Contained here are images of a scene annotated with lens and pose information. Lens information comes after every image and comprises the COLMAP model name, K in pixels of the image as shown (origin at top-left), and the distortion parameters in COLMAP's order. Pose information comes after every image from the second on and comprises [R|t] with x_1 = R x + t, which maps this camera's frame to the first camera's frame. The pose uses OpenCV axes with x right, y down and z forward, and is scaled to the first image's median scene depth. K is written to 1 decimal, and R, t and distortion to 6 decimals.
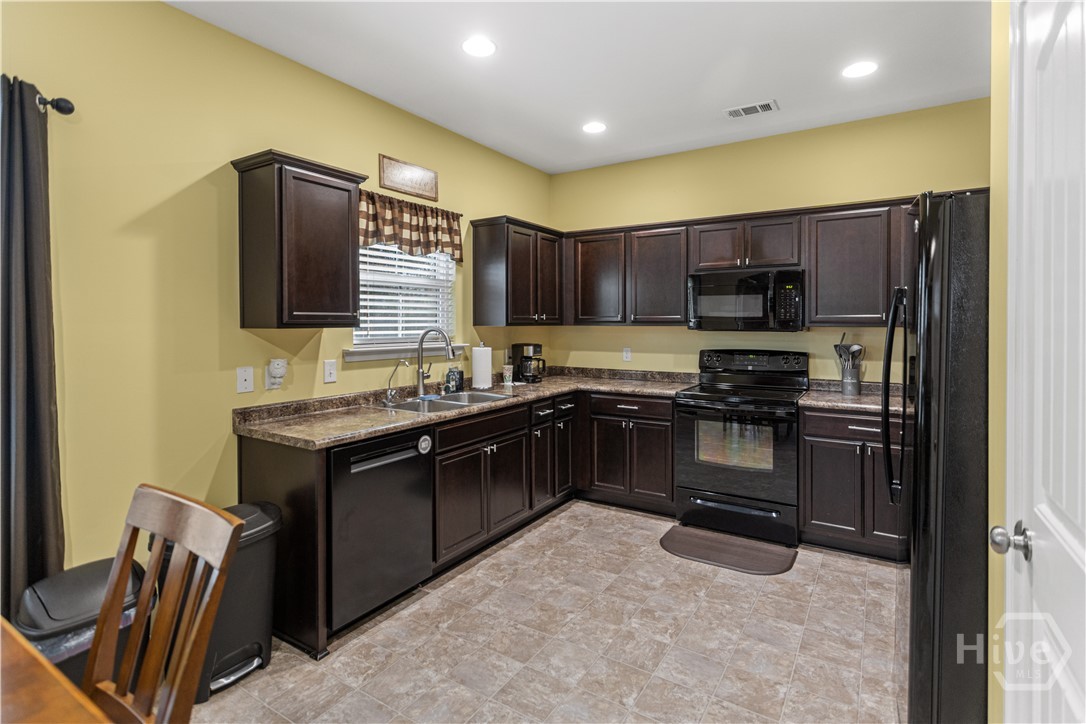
lens RADIAL K [[533.1, 0, 546.3], [0, 533.1, 332.9], [0, 0, 1]] dist [0.001697, 0.000603]
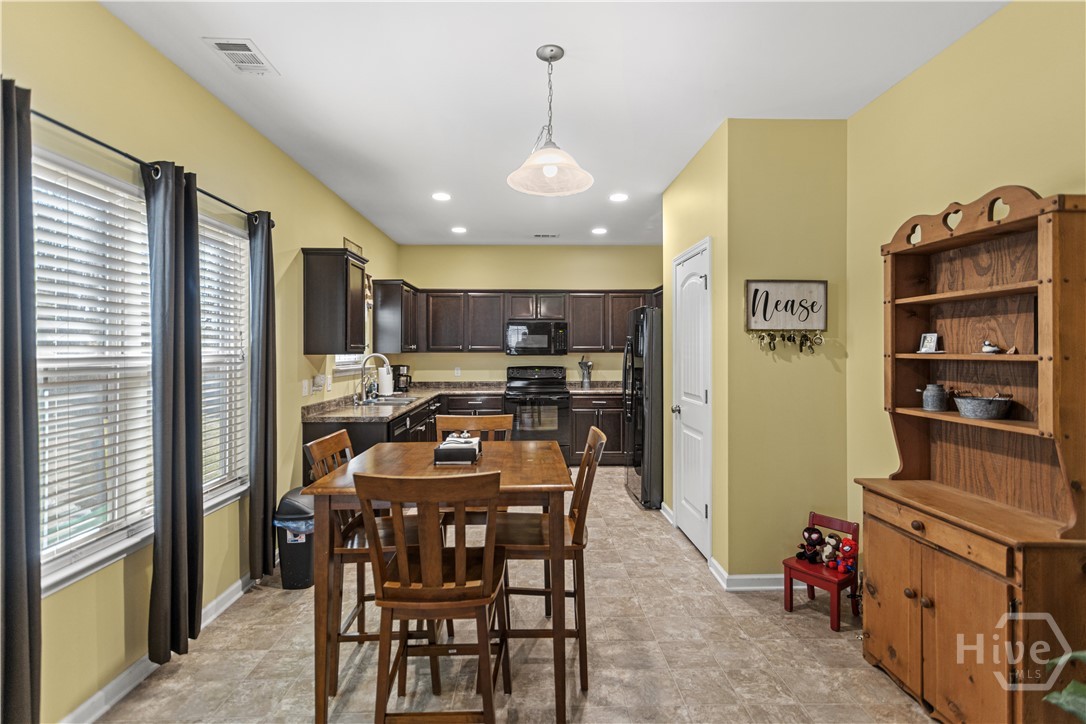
lens RADIAL K [[539.4, 0, 543.0], [0, 539.4, 362.0], [0, 0, 1]] dist [-0.001355, -0.000061]
pose [[0.824239, -0.013599, 0.566078, -0.629016], [0.012784, 0.999904, 0.005407, 0.009573], [-0.566097, 0.002780, 0.824334, -0.489806]]
